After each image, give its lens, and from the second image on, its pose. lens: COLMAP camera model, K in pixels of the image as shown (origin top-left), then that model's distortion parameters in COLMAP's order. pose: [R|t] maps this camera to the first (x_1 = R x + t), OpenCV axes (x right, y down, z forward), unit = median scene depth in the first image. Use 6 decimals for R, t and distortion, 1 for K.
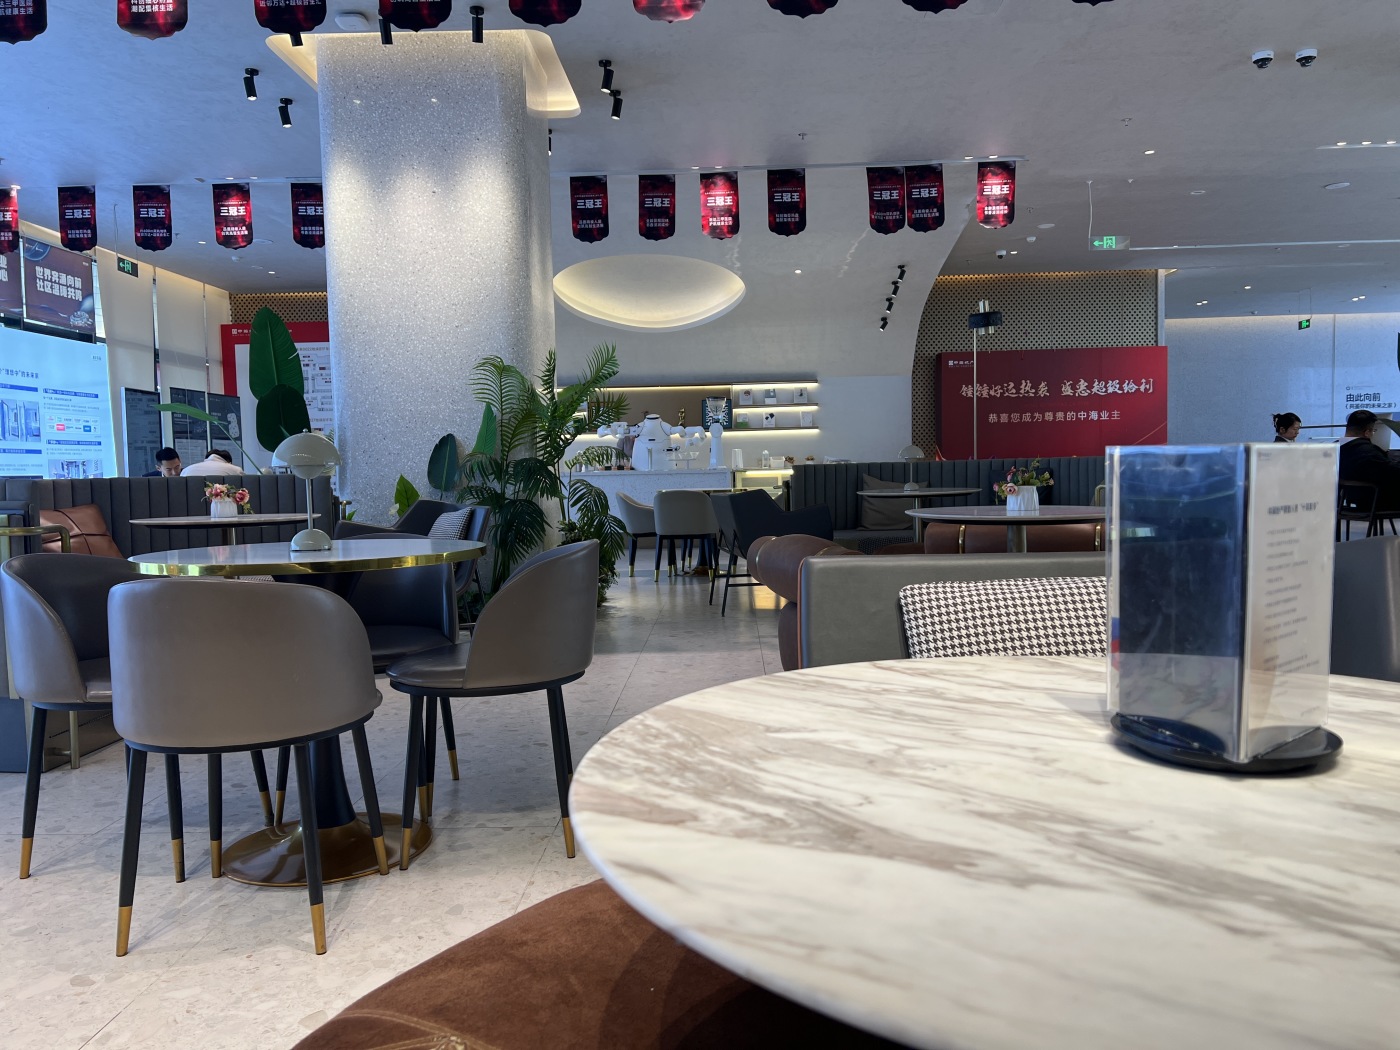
lens RADIAL K [[1045.3, 0, 705.4], [0, 1045.3, 531.1], [0, 0, 1]] dist [0.061410, -0.066963]
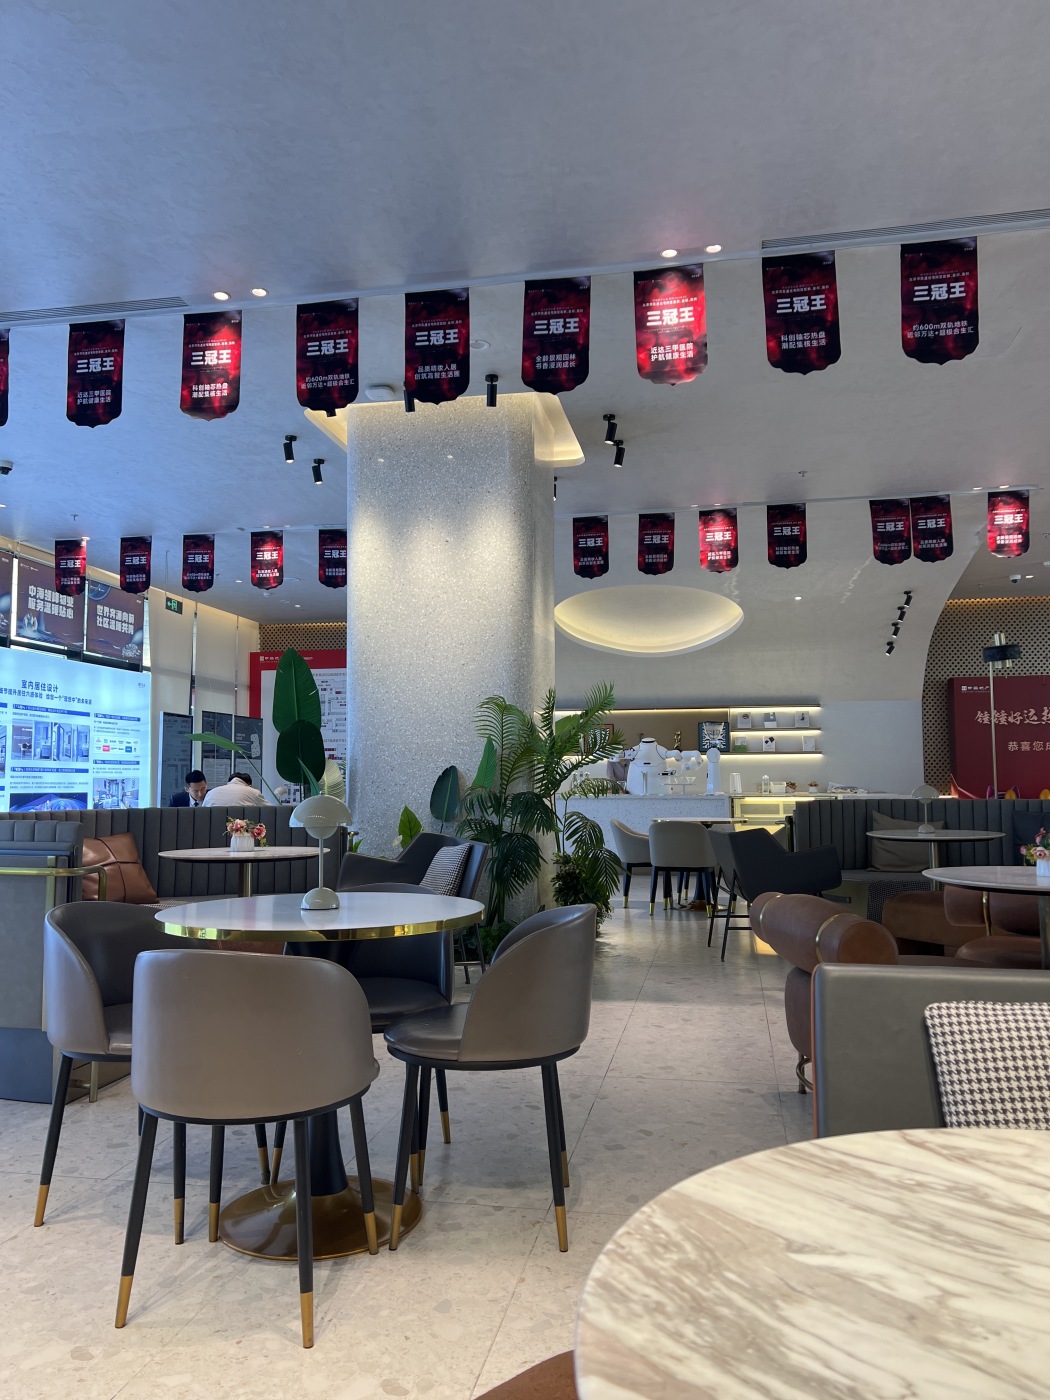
lens RADIAL K [[1045.3, 0, 529.3], [0, 1045.3, 704.8], [0, 0, 1]] dist [0.061410, -0.066963]
pose [[0.986749, 0.004918, -0.162181, -0.001626], [-0.026403, 0.991085, -0.130588, -0.014865], [0.160093, 0.133140, 0.978082, -0.000133]]
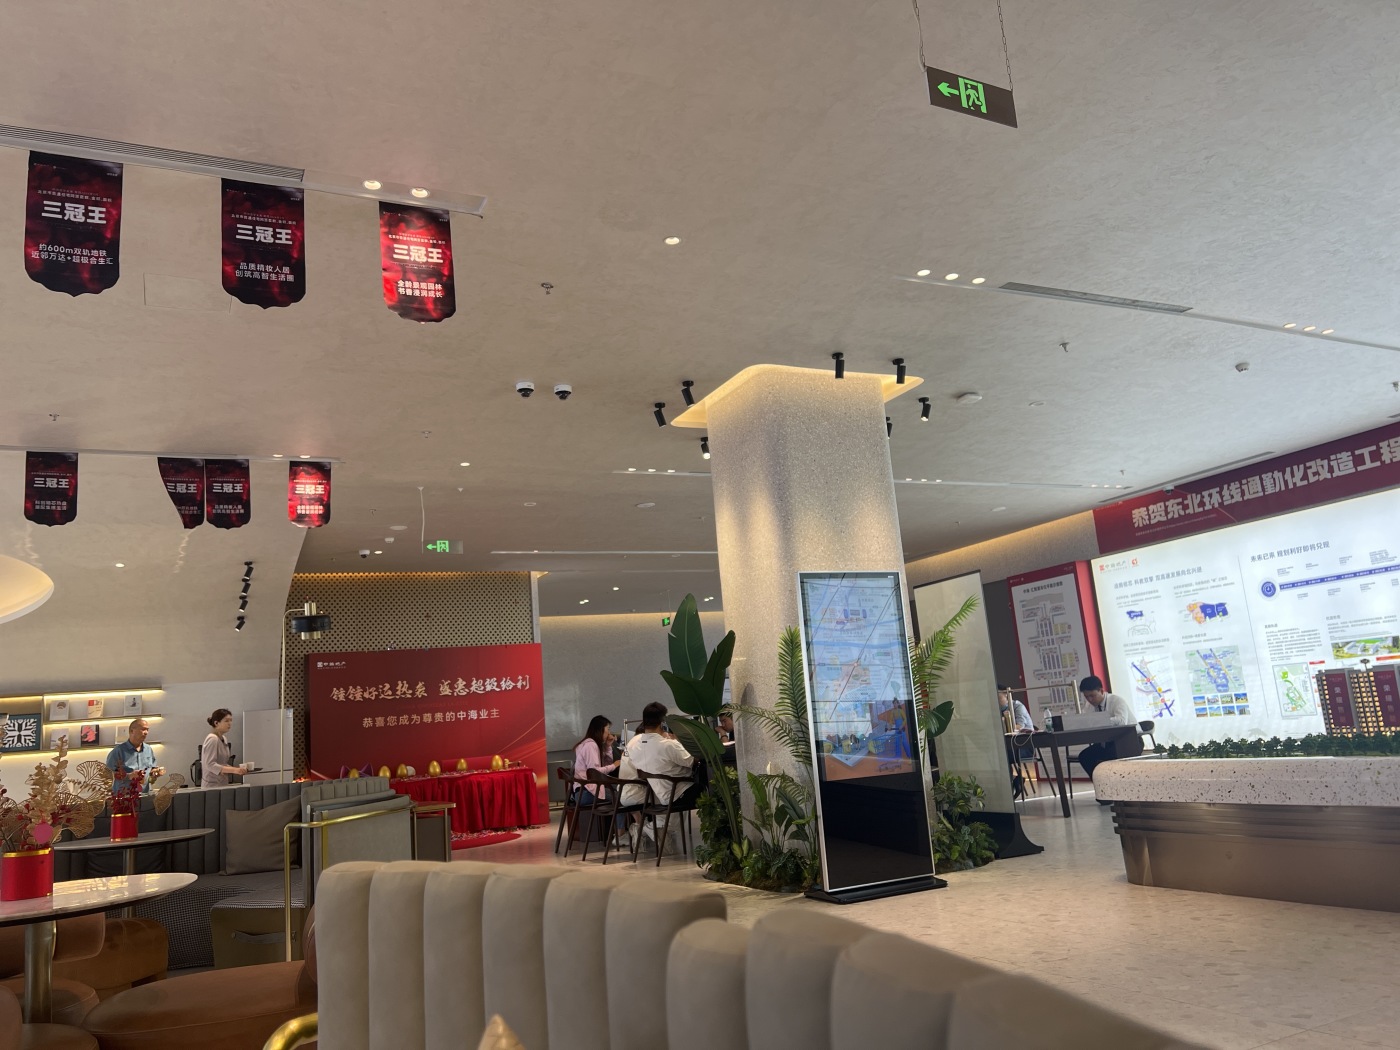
lens RADIAL K [[1045.3, 0, 702.4], [0, 1045.3, 519.1], [0, 0, 1]] dist [0.061410, -0.066963]
pose [[0.883036, 0.043159, 0.467317, 0.145281], [0.090540, 0.961389, -0.259872, -0.017669], [-0.460489, 0.271787, 0.845033, 0.037572]]
